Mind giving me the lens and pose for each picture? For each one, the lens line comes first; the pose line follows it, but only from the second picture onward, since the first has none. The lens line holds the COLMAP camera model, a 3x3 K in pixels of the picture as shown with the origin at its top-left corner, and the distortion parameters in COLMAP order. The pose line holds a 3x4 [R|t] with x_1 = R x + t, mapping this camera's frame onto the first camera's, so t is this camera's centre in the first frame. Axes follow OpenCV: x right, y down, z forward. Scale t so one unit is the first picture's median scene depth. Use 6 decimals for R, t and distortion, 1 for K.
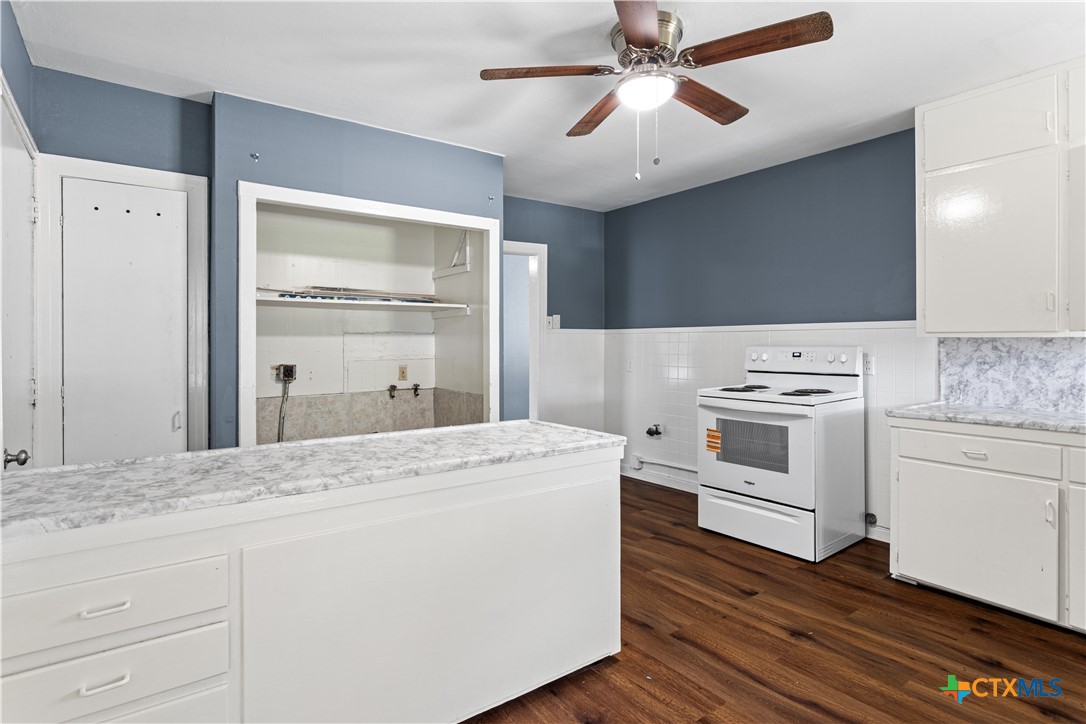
lens RADIAL K [[568.4, 0, 542.6], [0, 568.4, 354.8], [0, 0, 1]] dist [-0.000028, -0.000129]
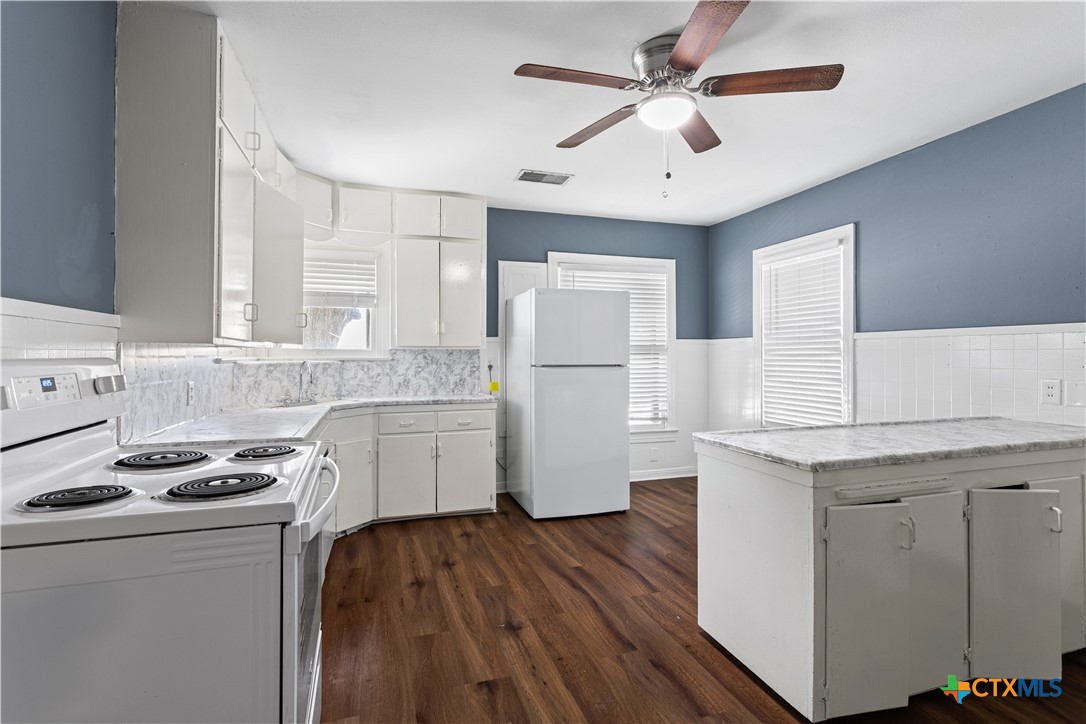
lens RADIAL K [[526.8, 0, 525.4], [0, 526.8, 356.1], [0, 0, 1]] dist [0.005816, -0.000430]
pose [[-0.943949, 0.005960, 0.330036, 0.107617], [0.009870, 0.999900, 0.010171, -0.024323], [-0.329942, 0.012859, -0.943913, 2.019965]]
